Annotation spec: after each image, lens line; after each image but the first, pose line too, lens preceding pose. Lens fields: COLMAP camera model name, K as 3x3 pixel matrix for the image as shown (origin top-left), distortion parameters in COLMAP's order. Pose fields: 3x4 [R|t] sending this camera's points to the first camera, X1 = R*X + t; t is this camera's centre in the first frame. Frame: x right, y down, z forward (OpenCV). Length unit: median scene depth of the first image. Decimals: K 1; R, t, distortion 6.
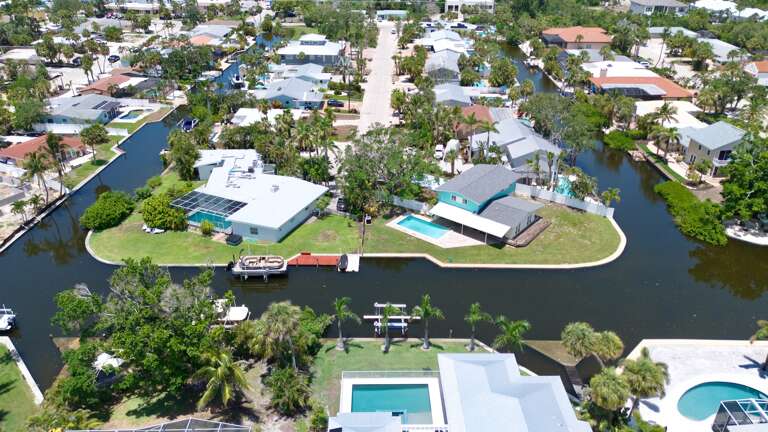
lens RADIAL K [[562.3, 0, 384.0], [0, 562.3, 216.0], [0, 0, 1]] dist [0.105753, -0.117062]
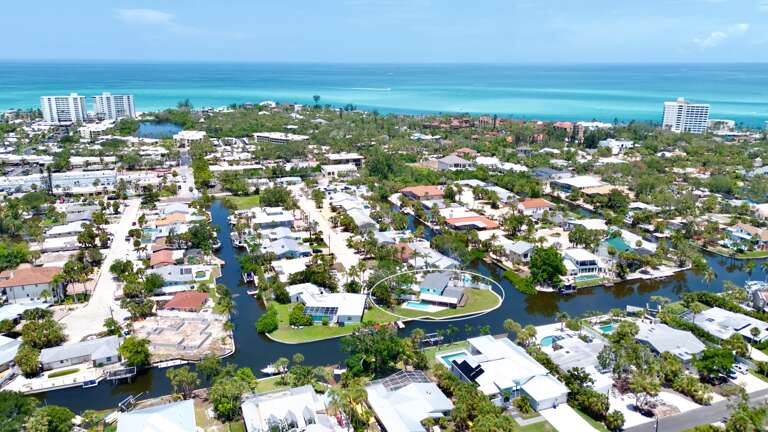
lens RADIAL K [[562.3, 0, 384.0], [0, 562.3, 216.0], [0, 0, 1]] dist [0.105753, -0.117062]
pose [[0.936348, -0.098750, 0.336898, -0.622349], [0.166522, 0.969733, -0.178573, 0.042341], [-0.309067, 0.223308, 0.924452, -0.858127]]
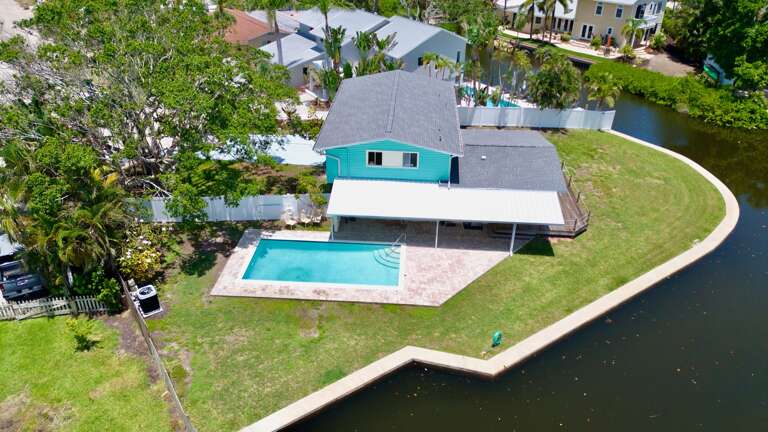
lens RADIAL K [[562.3, 0, 384.0], [0, 562.3, 216.0], [0, 0, 1]] dist [0.105753, -0.117062]
pose [[0.820440, -0.279195, 0.498928, -0.053204], [0.258838, 0.959489, 0.111286, -0.029712], [-0.509786, 0.037838, 0.859469, 0.576972]]
